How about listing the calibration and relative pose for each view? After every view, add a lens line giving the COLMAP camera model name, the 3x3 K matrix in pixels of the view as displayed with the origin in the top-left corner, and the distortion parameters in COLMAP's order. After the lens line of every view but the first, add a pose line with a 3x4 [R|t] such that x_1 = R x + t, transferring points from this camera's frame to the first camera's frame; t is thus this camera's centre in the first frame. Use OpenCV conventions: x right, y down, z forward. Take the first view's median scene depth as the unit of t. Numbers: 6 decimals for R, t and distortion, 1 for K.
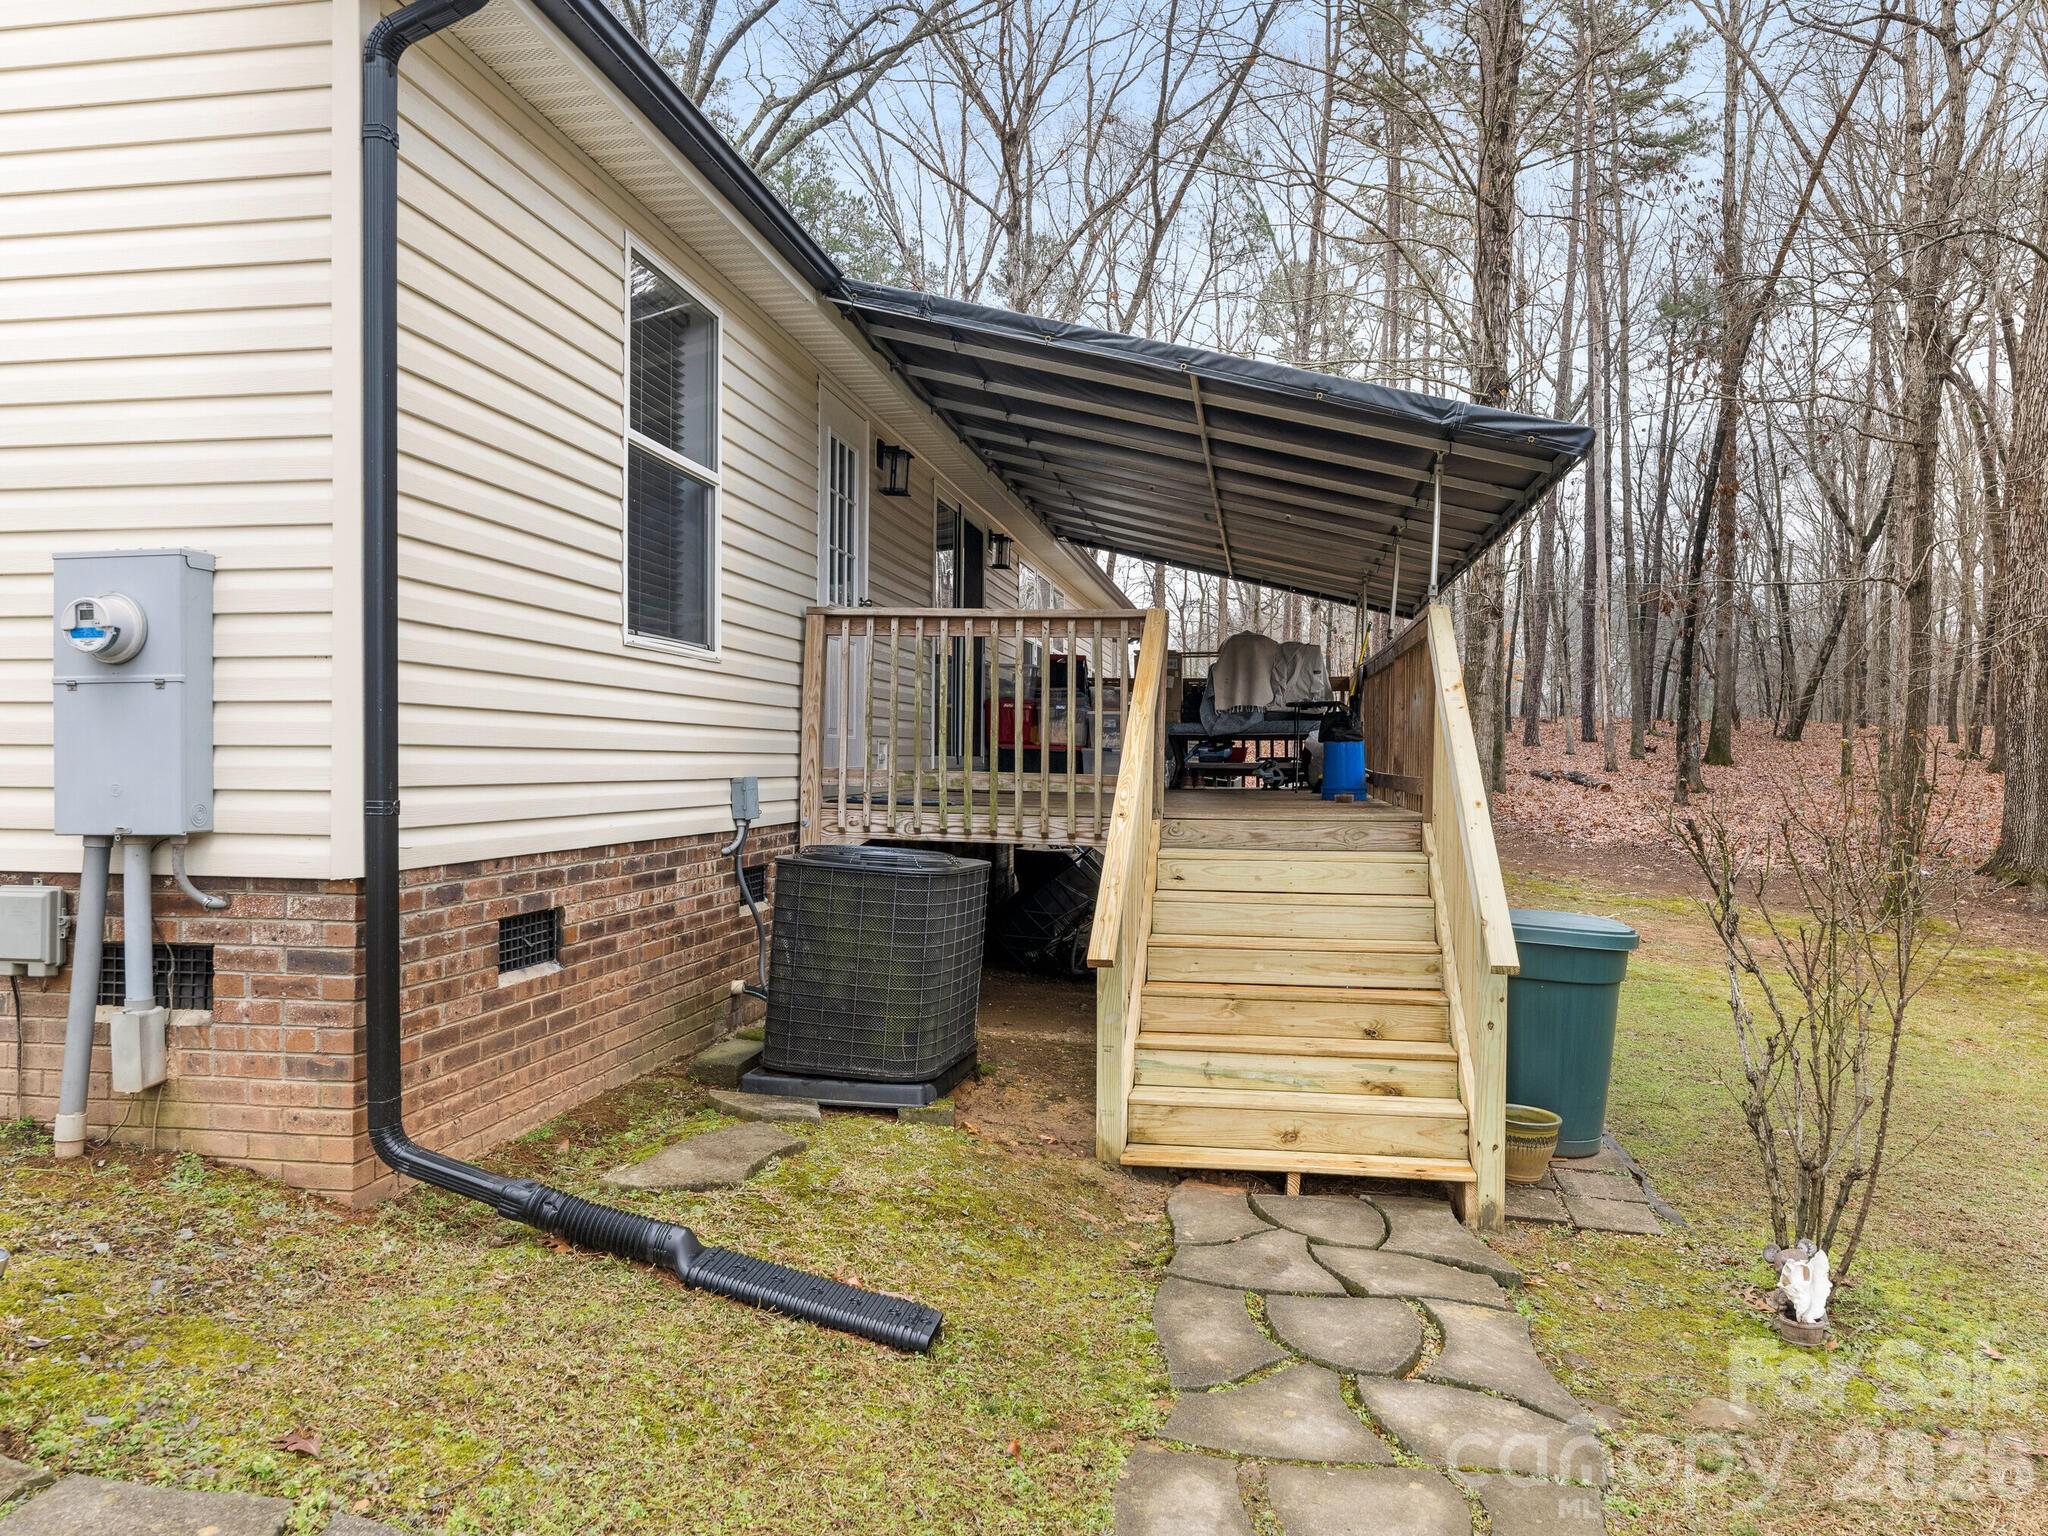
lens RADIAL K [[1612.4, 0, 1024.0], [0, 1612.4, 768.0], [0, 0, 1]] dist [0.019283, 0.003910]
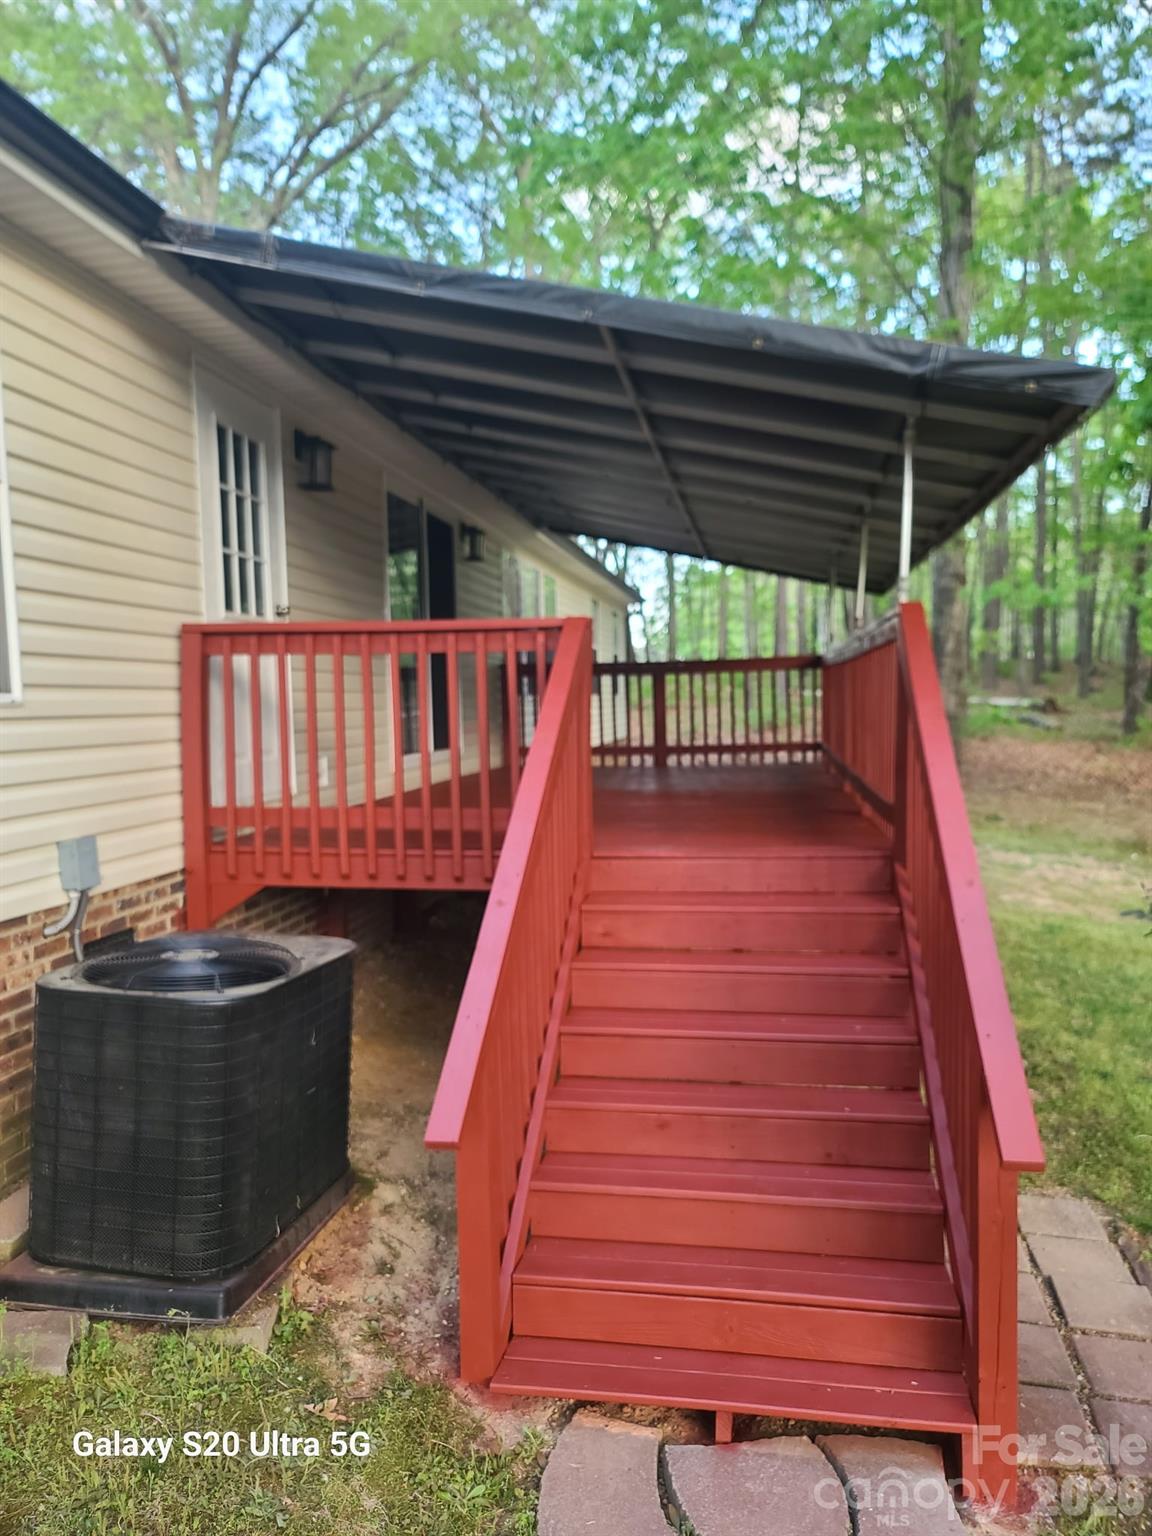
lens RADIAL K [[1161.9, 0, 576.0], [0, 1161.9, 768.0], [0, 0, 1]] dist [0.116228, -0.126983]
pose [[0.999290, -0.029829, -0.023016, 0.073003], [0.031350, 0.997135, 0.068837, -0.047476], [0.020897, -0.069510, 0.997362, 0.294126]]
